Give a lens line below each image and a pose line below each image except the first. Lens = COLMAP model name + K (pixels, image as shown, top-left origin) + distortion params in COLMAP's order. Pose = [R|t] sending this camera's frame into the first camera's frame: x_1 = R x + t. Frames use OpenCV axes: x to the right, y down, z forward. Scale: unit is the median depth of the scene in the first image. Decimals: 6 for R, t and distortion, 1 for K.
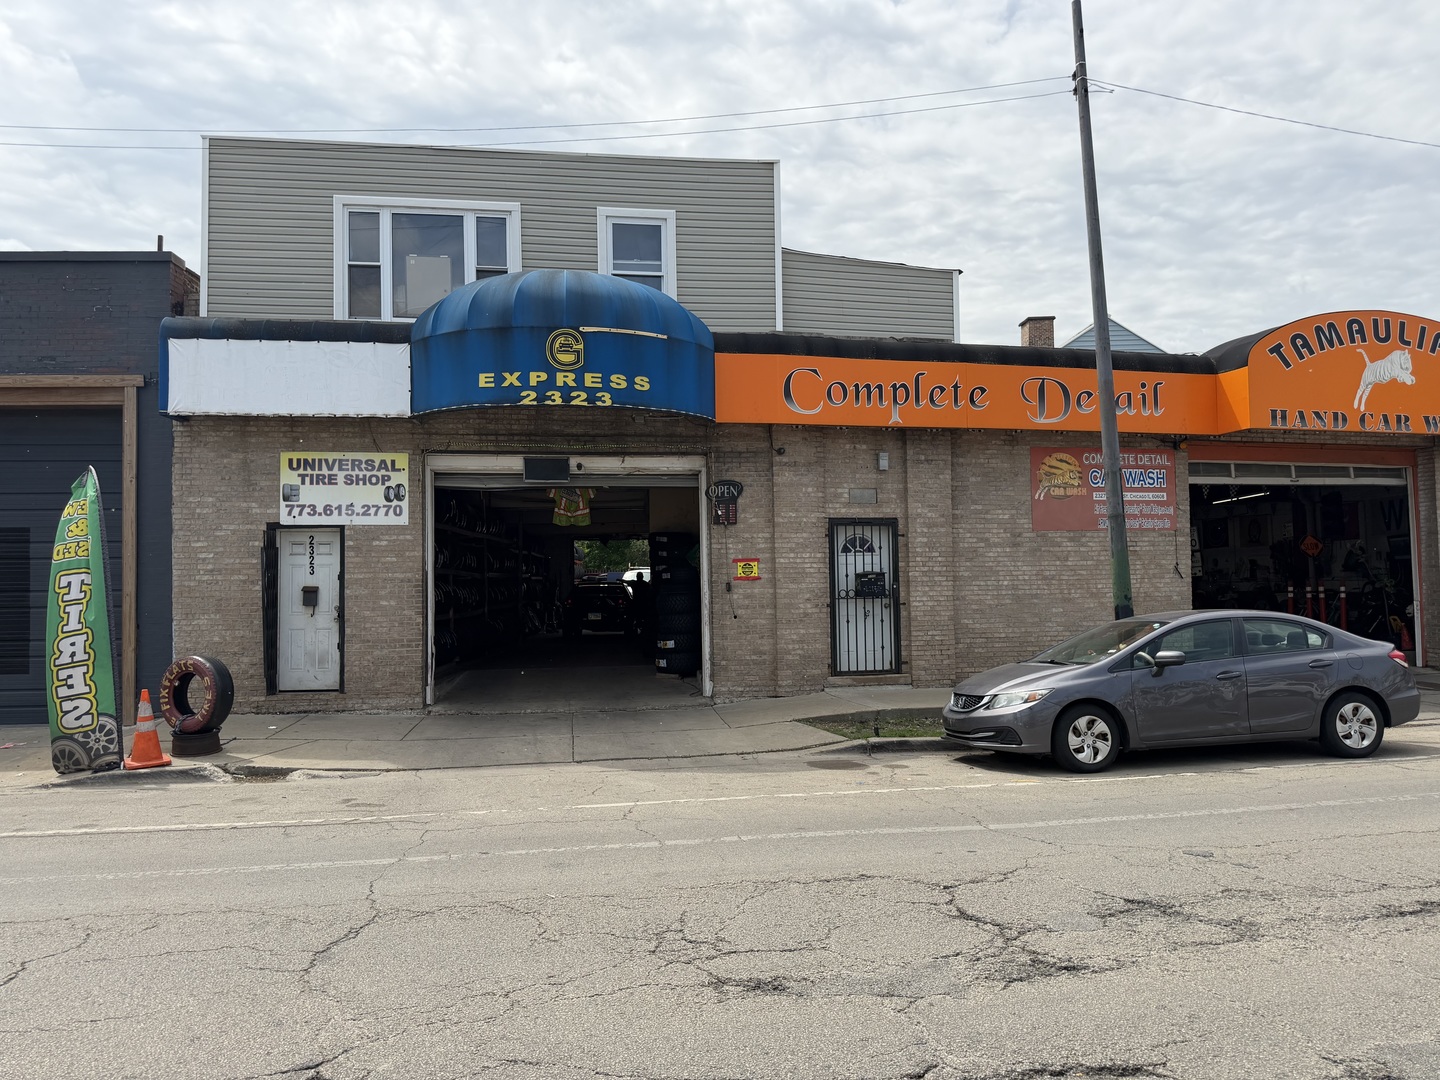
lens RADIAL K [[1018.4, 0, 772.8], [0, 1018.4, 539.5], [0, 0, 1]] dist [0.044085, -0.062328]
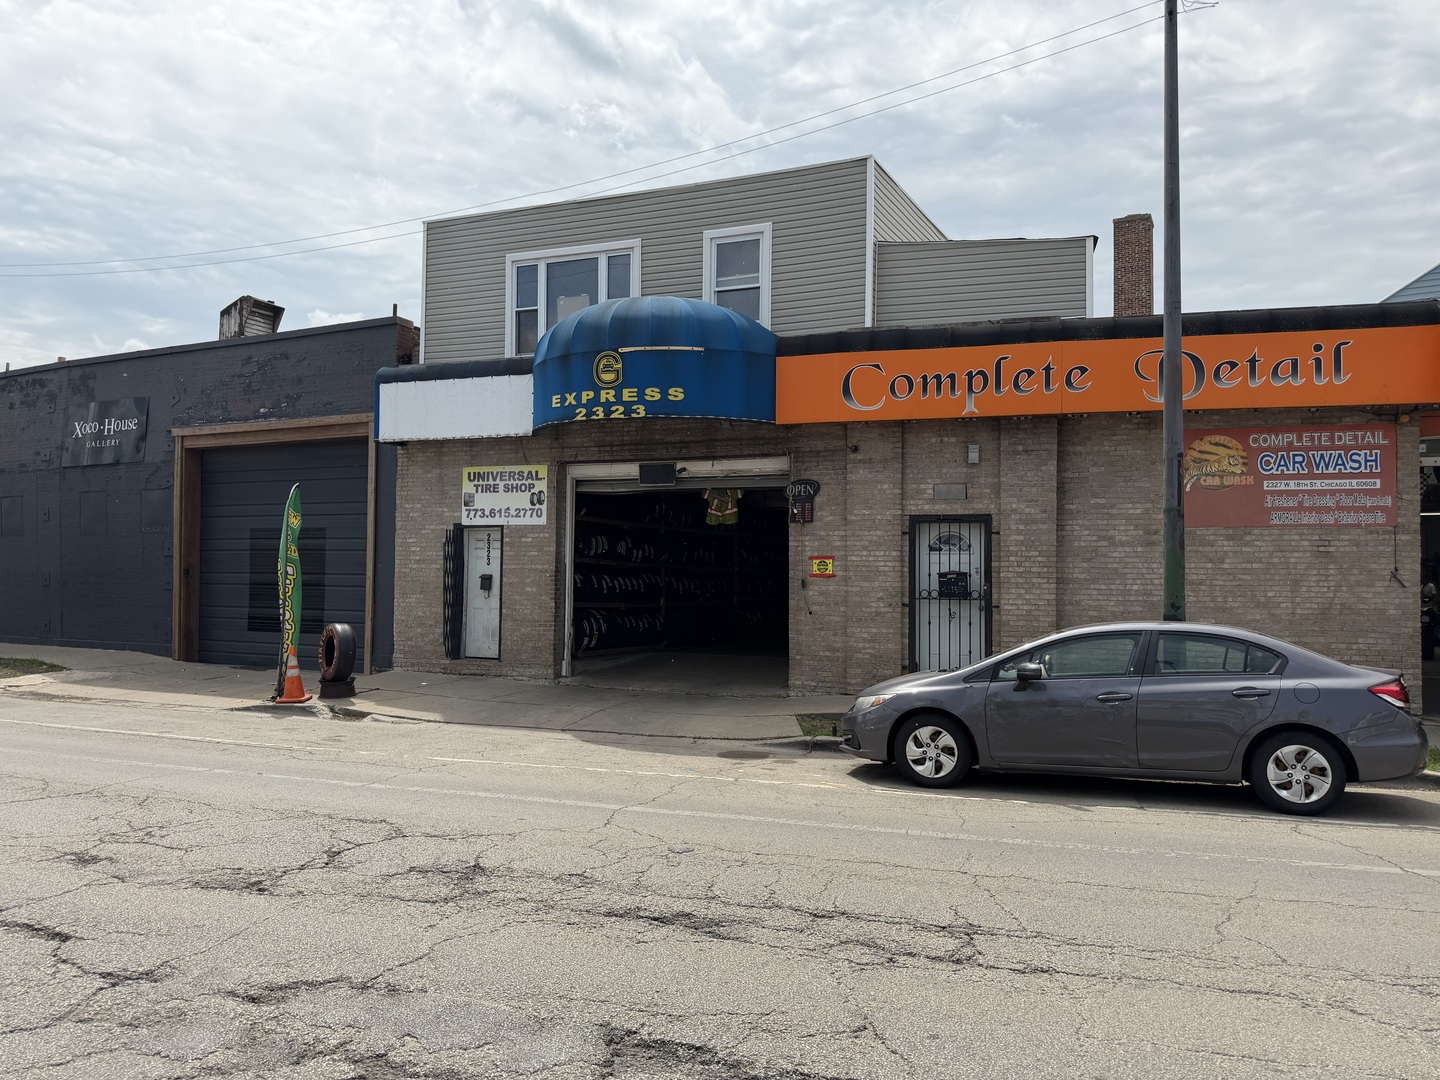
lens RADIAL K [[1018.4, 0, 706.9], [0, 1018.4, 543.5], [0, 0, 1]] dist [0.044085, -0.062328]
pose [[0.865190, 0.004380, -0.501425, 0.392991], [-0.001325, 0.999978, 0.006449, -0.000119], [0.501442, -0.004915, 0.865177, 0.062979]]
